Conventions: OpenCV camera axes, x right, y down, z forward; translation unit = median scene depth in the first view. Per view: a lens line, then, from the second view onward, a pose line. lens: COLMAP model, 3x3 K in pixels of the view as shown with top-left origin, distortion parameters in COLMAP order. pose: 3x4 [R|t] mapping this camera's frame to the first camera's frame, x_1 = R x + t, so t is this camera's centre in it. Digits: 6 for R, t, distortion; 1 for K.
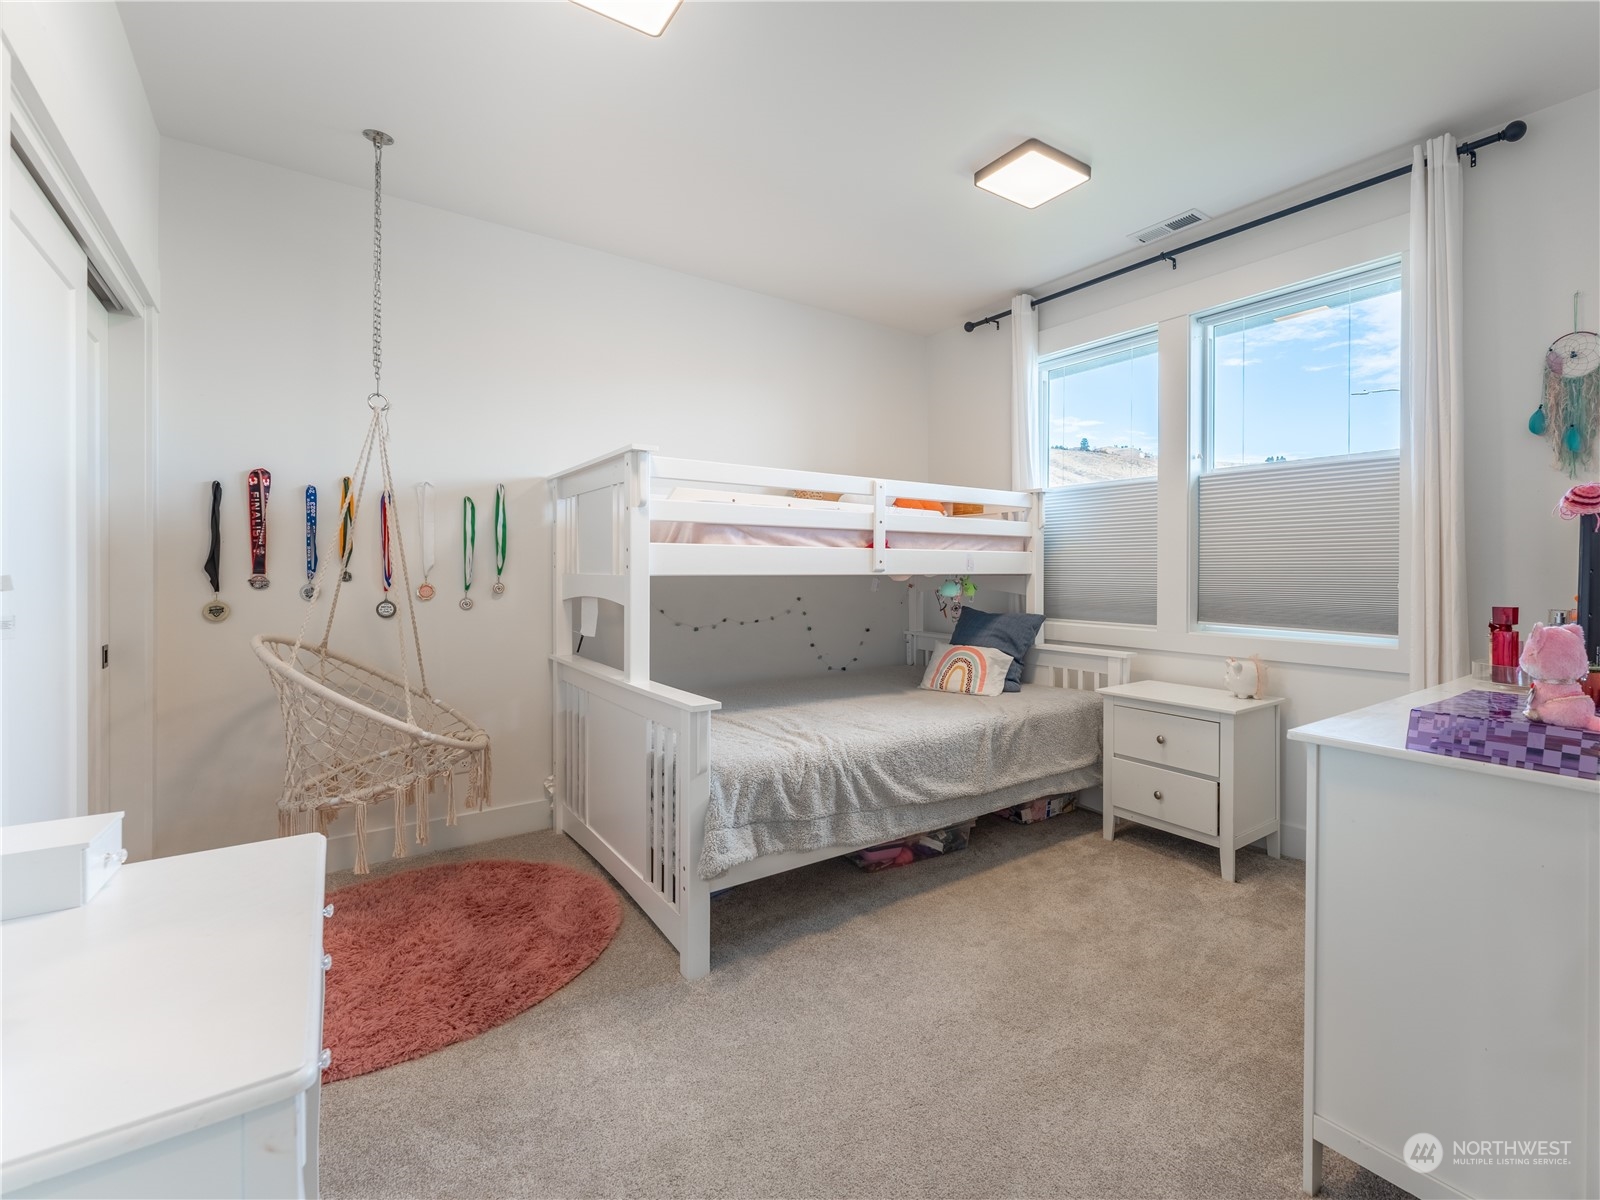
lens RADIAL K [[640.2, 0, 800.3], [0, 640.2, 571.6], [0, 0, 1]] dist [0.000092, -0.000288]
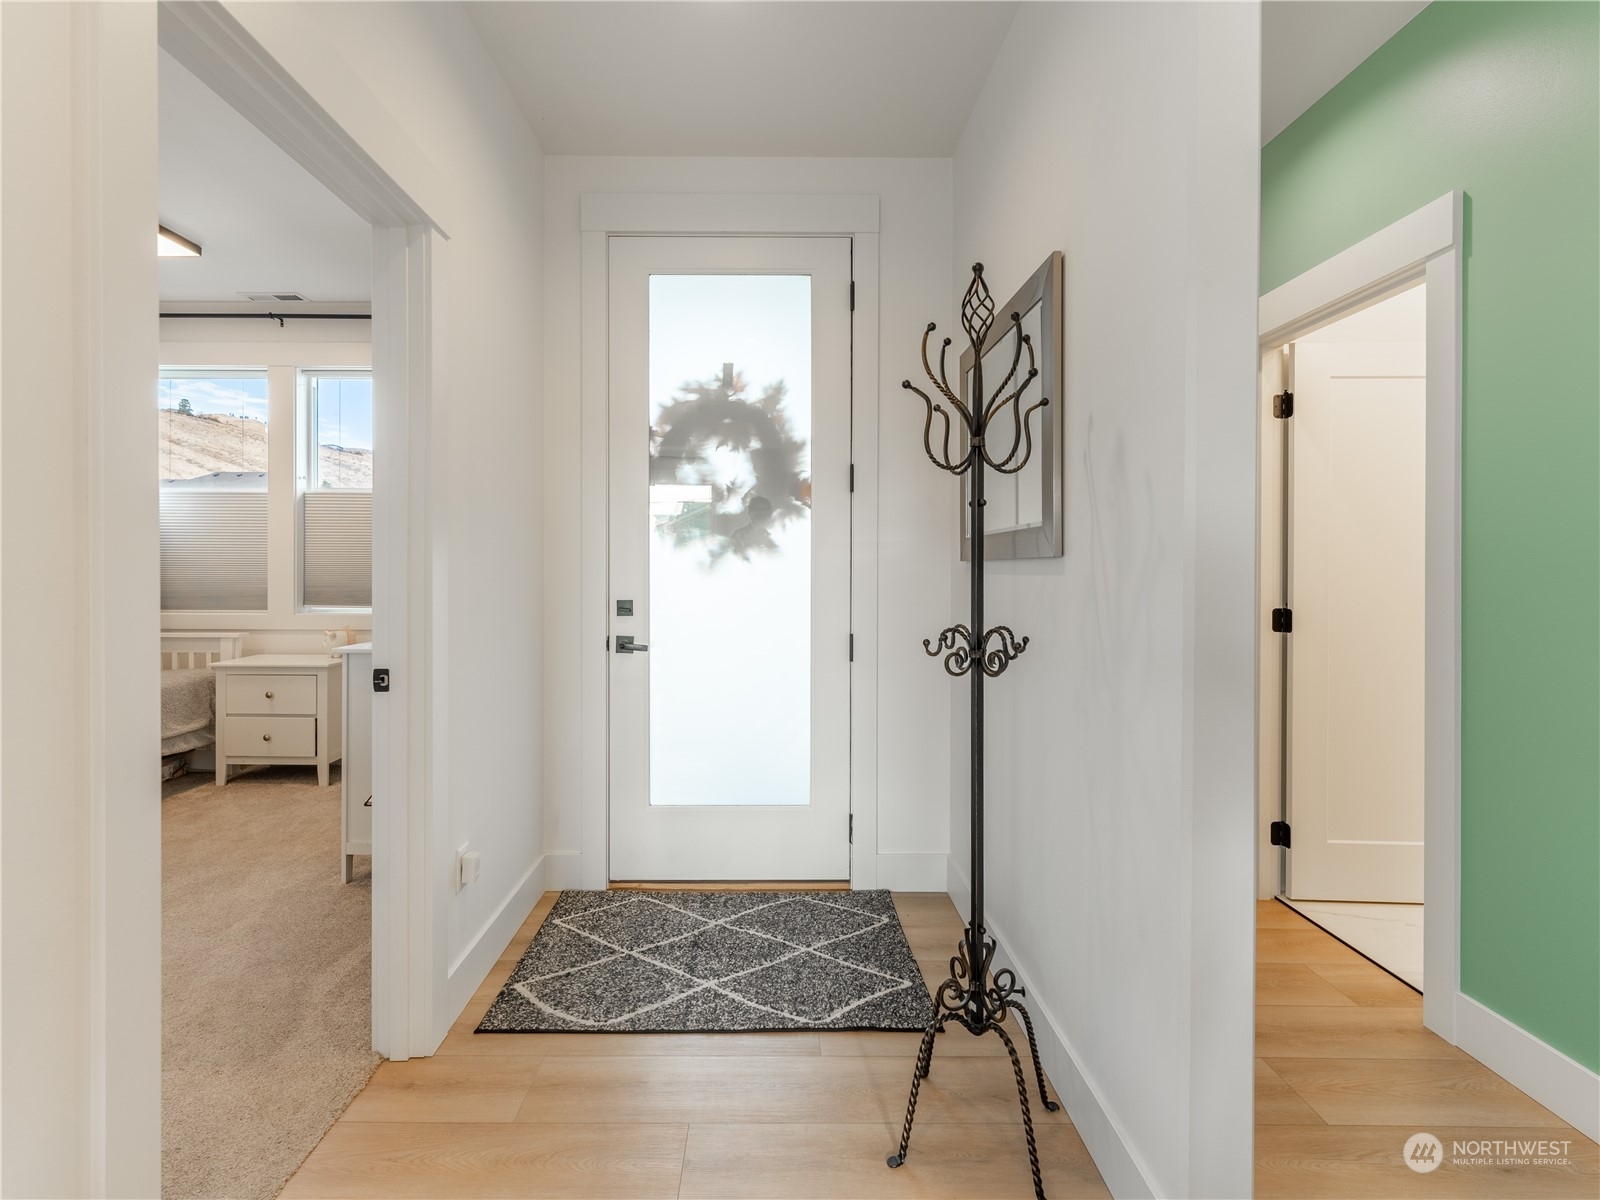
lens RADIAL K [[640.2, 0, 789.4], [0, 640.2, 575.6], [0, 0, 1]] dist [0.000092, -0.000288]
pose [[0.386510, -0.007587, 0.922254, -0.221896], [-0.003819, 0.999944, 0.009826, 0.001884], [-0.922277, -0.007320, 0.386460, -0.466551]]
